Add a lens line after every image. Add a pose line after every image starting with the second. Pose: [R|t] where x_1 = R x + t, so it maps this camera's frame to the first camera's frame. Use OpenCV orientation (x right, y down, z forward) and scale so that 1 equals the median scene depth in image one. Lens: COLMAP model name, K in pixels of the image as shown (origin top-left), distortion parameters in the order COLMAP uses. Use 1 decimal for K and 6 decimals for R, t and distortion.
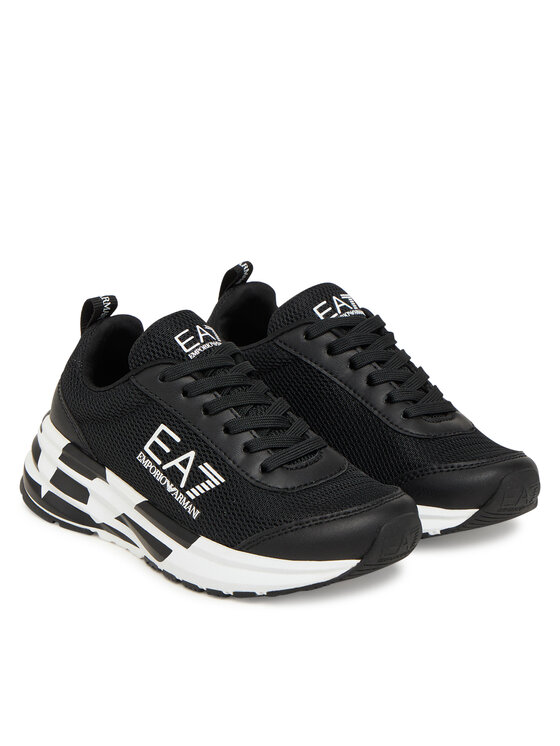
lens RADIAL K [[1840.3, 0, 280.0], [0, 1840.3, 373.0], [0, 0, 1]] dist [-0.025169, -0.079886]
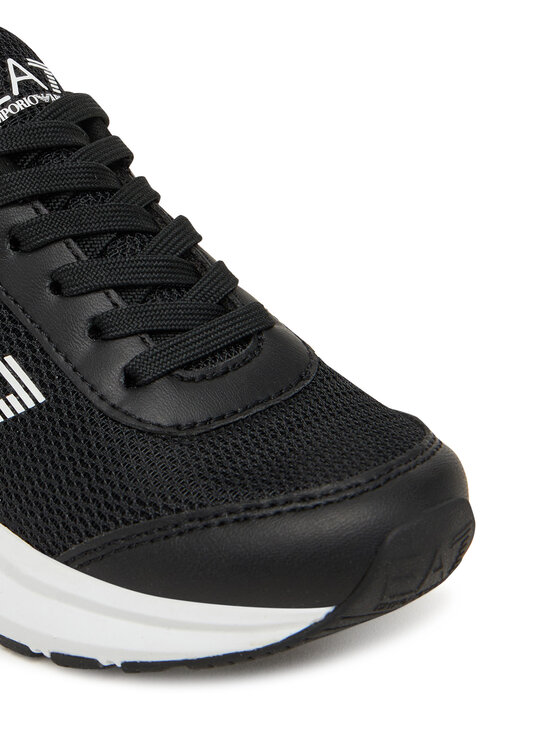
lens RADIAL K [[1890.2, 0, 280.0], [0, 1890.2, 373.0], [0, 0, 1]] dist [-0.104164, -0.896945]
pose [[0.999289, 0.035159, 0.013649, 0.021399], [-0.036514, 0.992490, 0.116750, -0.004716], [-0.009441, -0.117165, 0.993068, 0.530228]]
